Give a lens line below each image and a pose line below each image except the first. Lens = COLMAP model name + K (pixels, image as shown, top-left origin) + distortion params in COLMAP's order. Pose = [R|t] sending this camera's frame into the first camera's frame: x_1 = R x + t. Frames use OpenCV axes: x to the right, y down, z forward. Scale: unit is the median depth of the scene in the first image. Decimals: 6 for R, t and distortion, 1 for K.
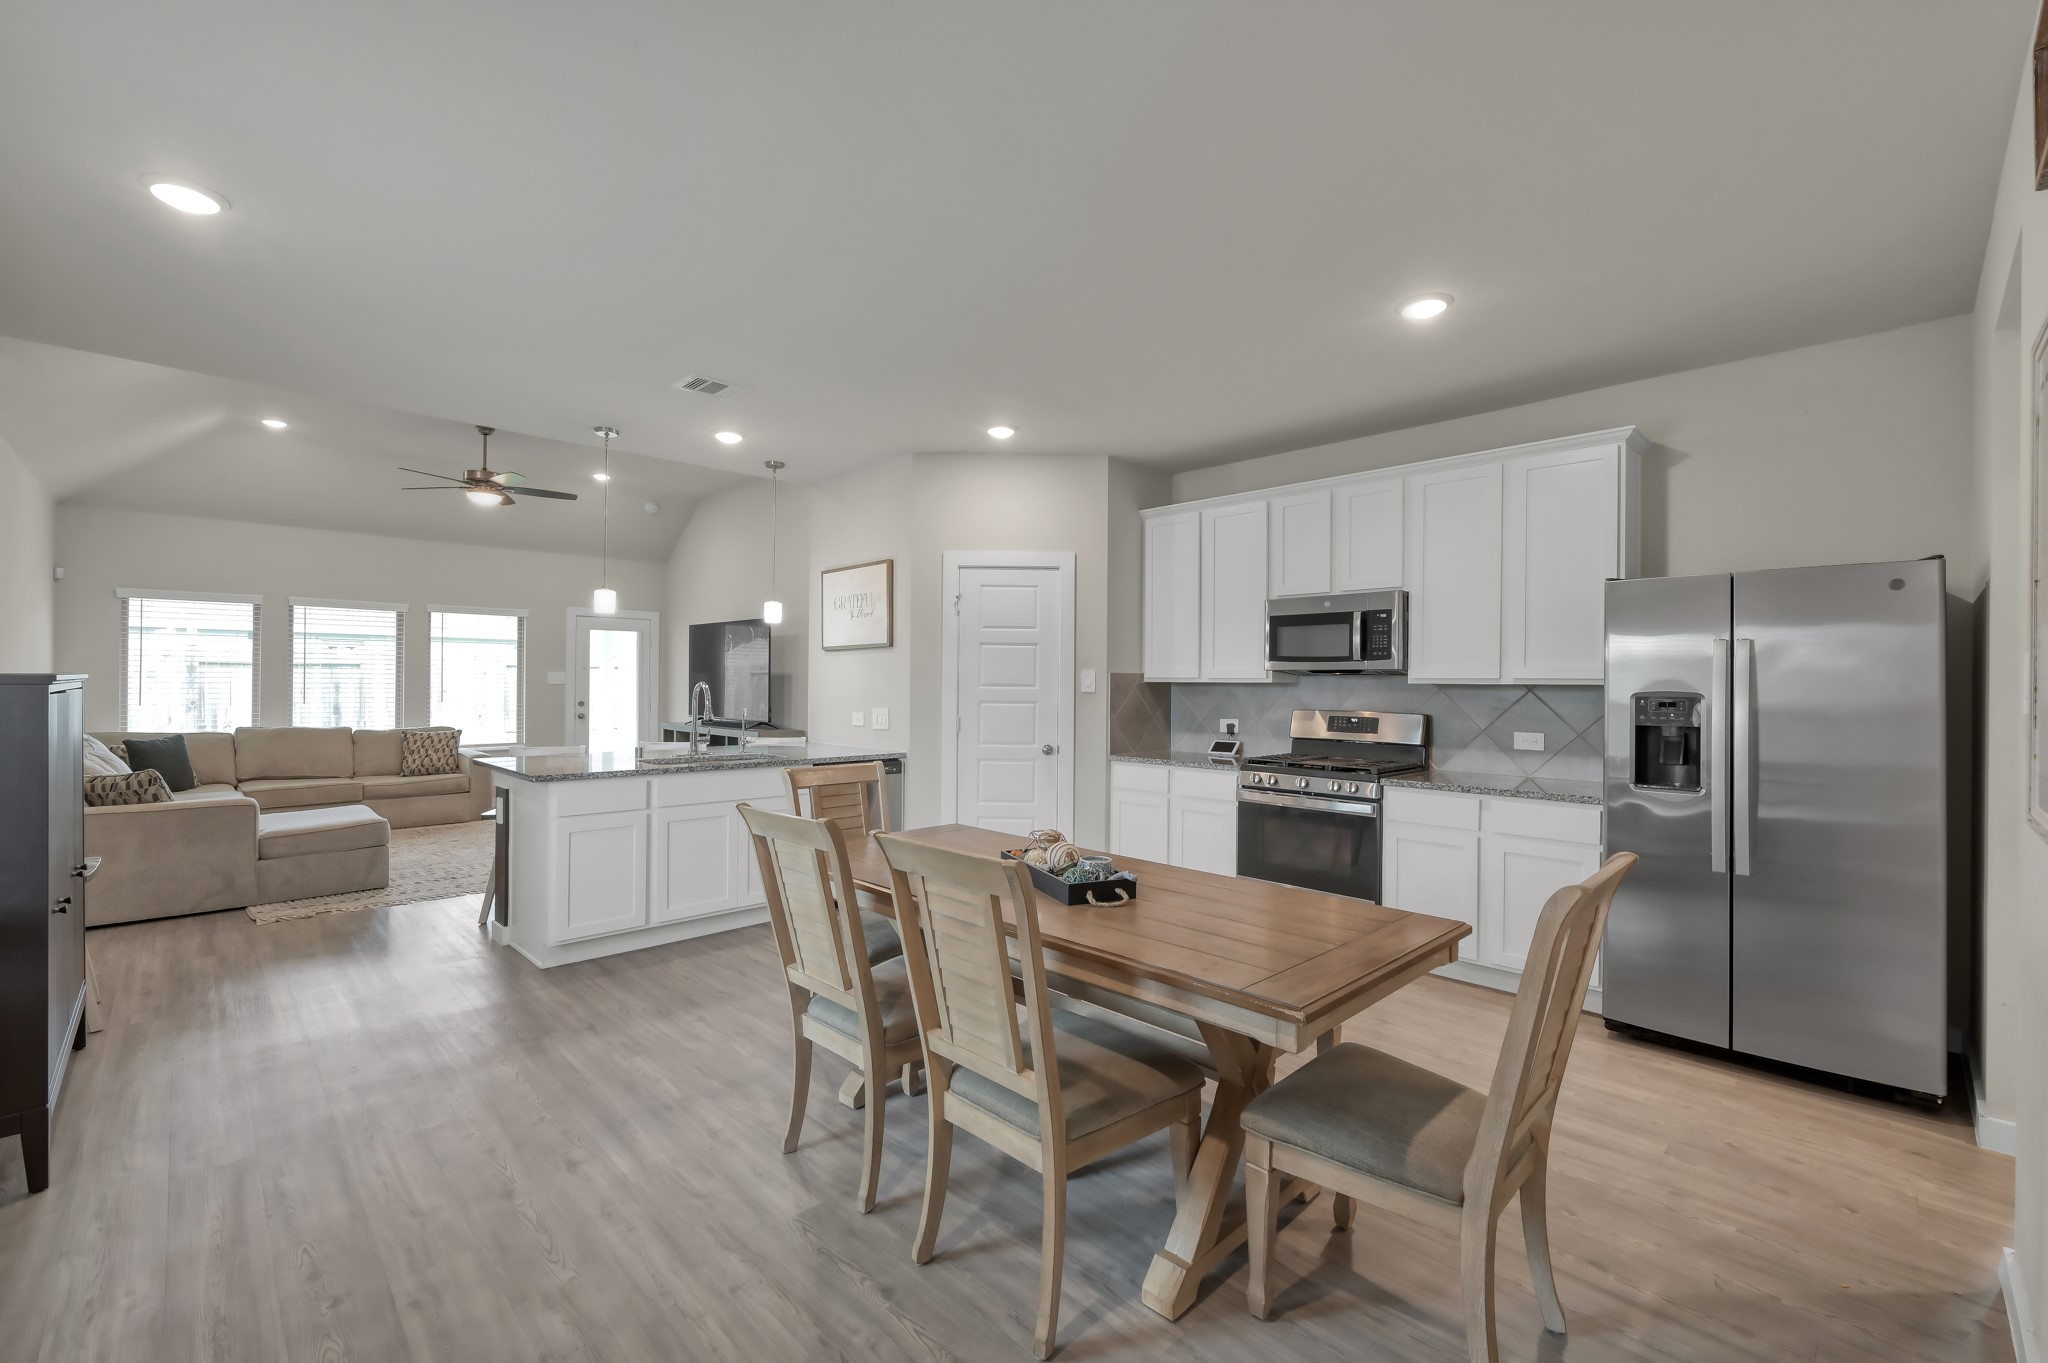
lens RADIAL K [[858.4, 0, 1024.0], [0, 858.4, 681.5], [0, 0, 1]] dist [0.000141, 0.000339]
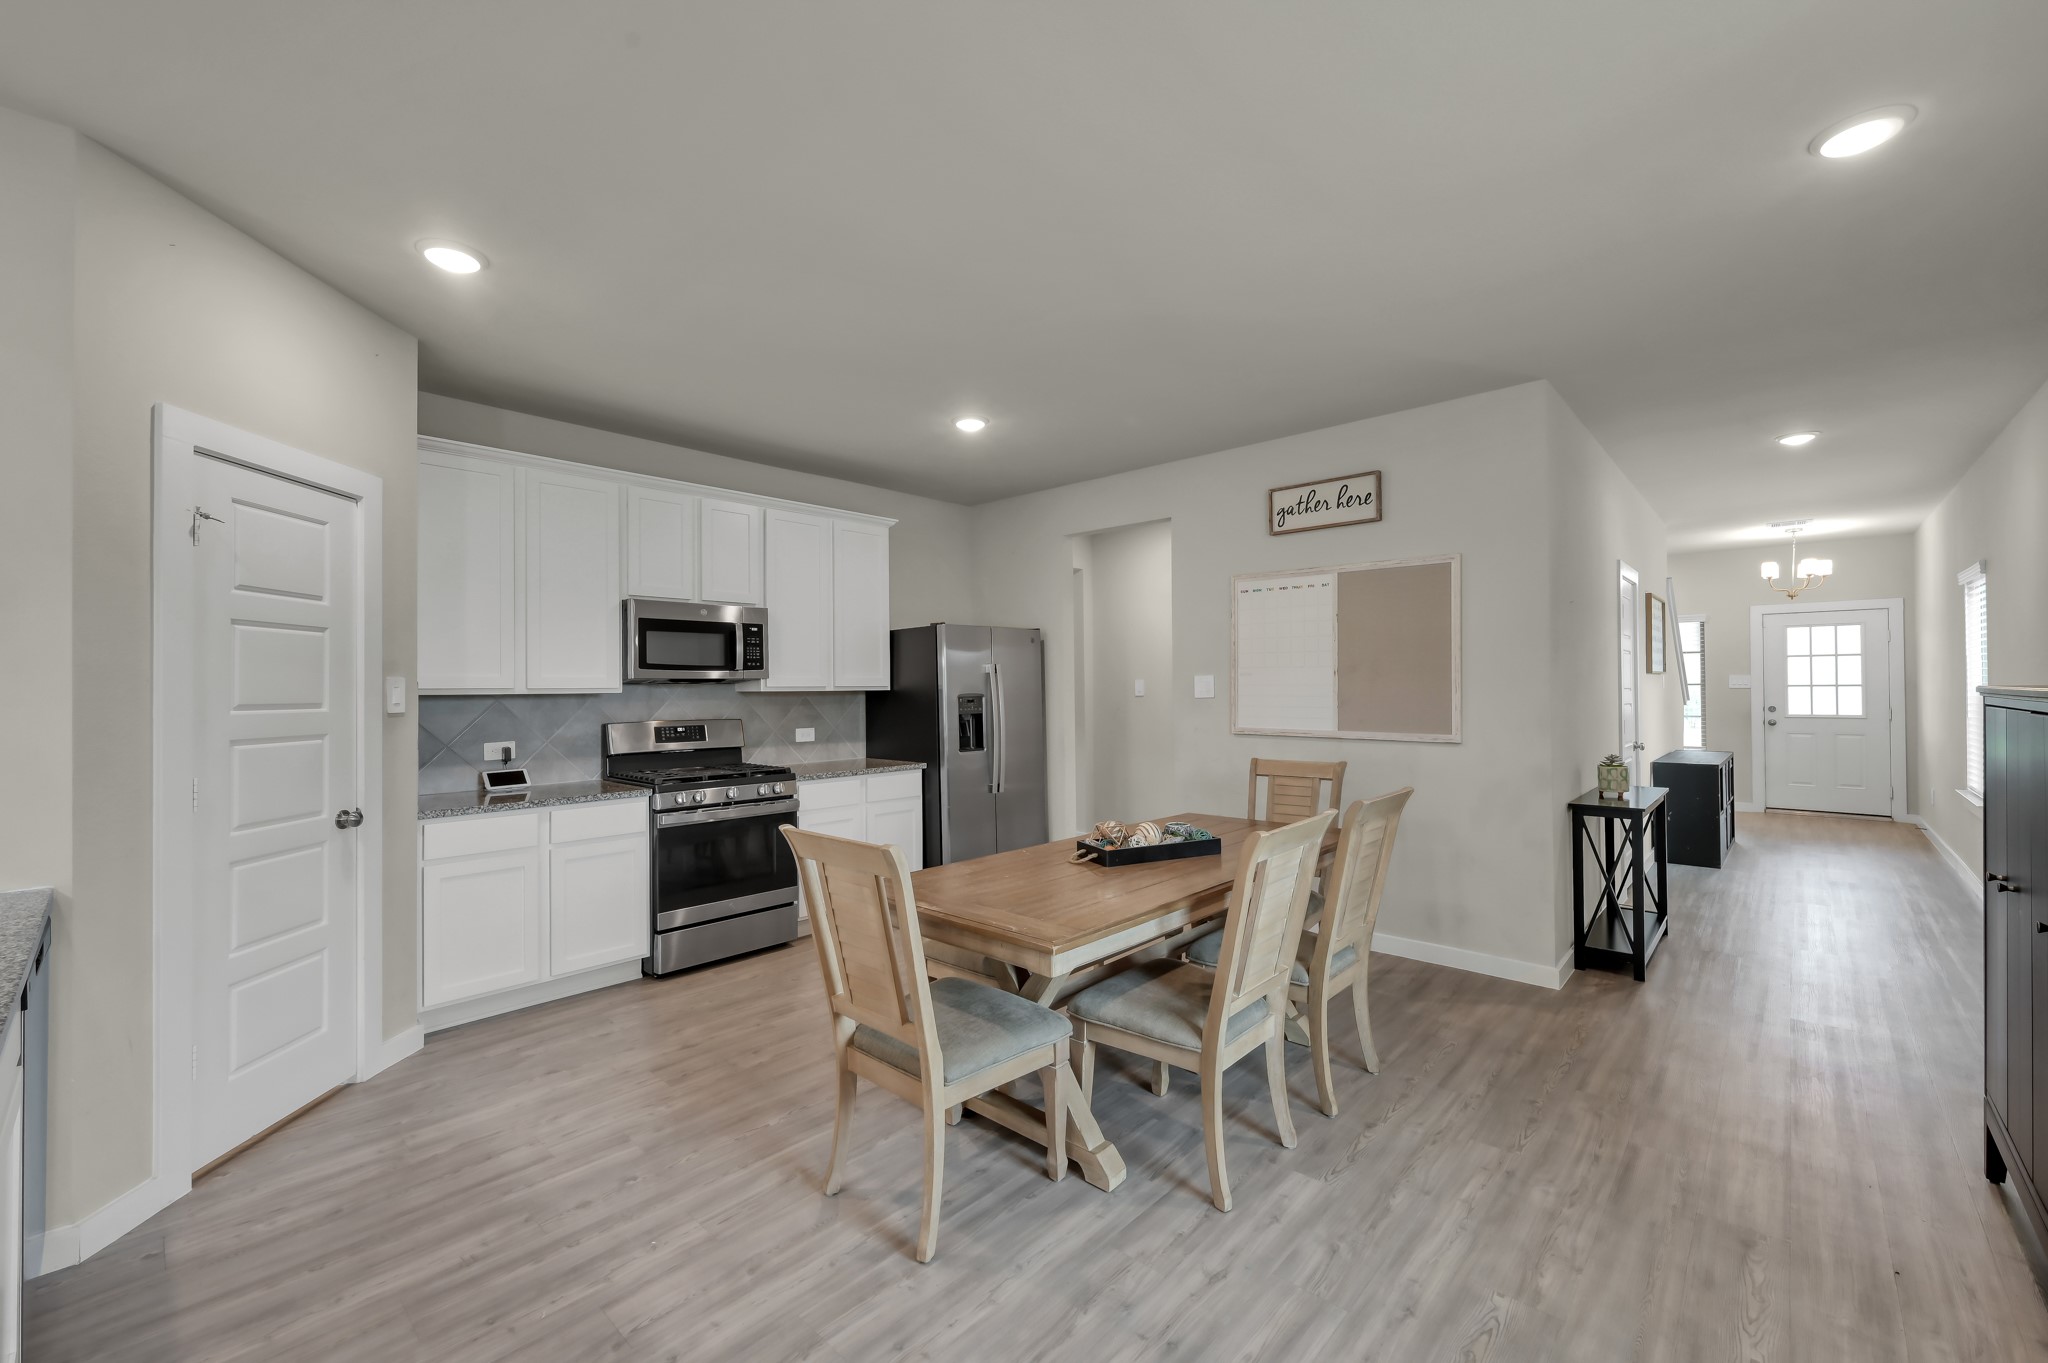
lens RADIAL K [[830.7, 0, 1024.0], [0, 830.7, 681.5], [0, 0, 1]] dist [-0.001759, 0.000300]
pose [[-0.049810, -0.000641, 0.998759, -0.569433], [0.007751, 0.999969, 0.001029, -0.007914], [-0.998729, 0.007793, -0.049804, 0.622686]]
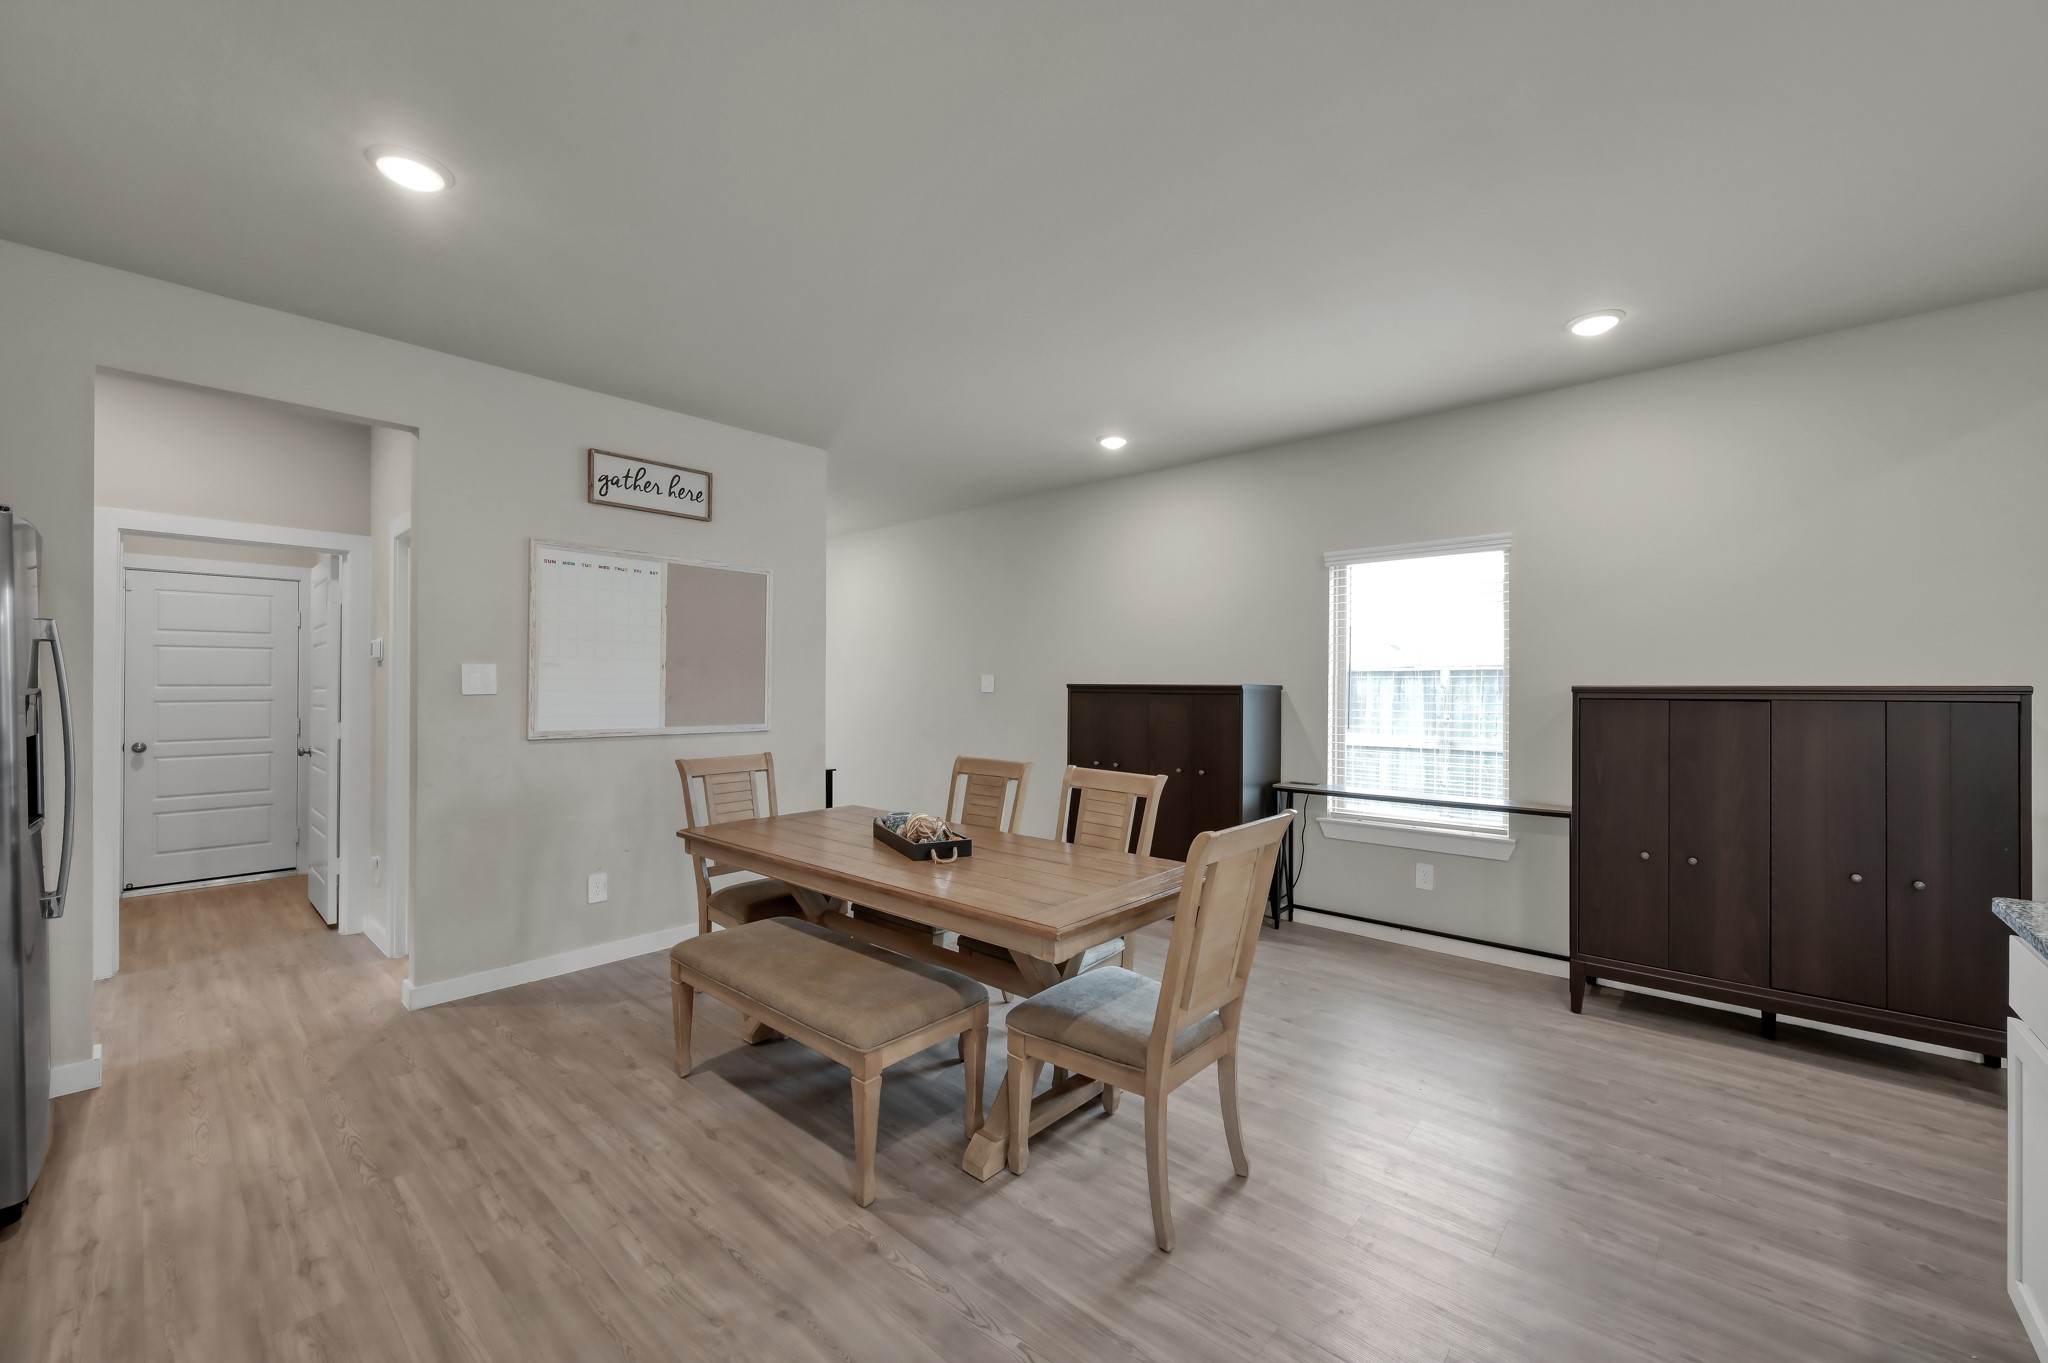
lens RADIAL K [[805.1, 0, 1024.0], [0, 805.1, 681.5], [0, 0, 1]] dist [-0.015533, -0.000079]
pose [[-0.997730, -0.013166, -0.066037, -0.014817], [-0.013099, 0.999913, -0.001451, -0.002347], [0.066050, -0.000583, -0.997816, 1.088606]]
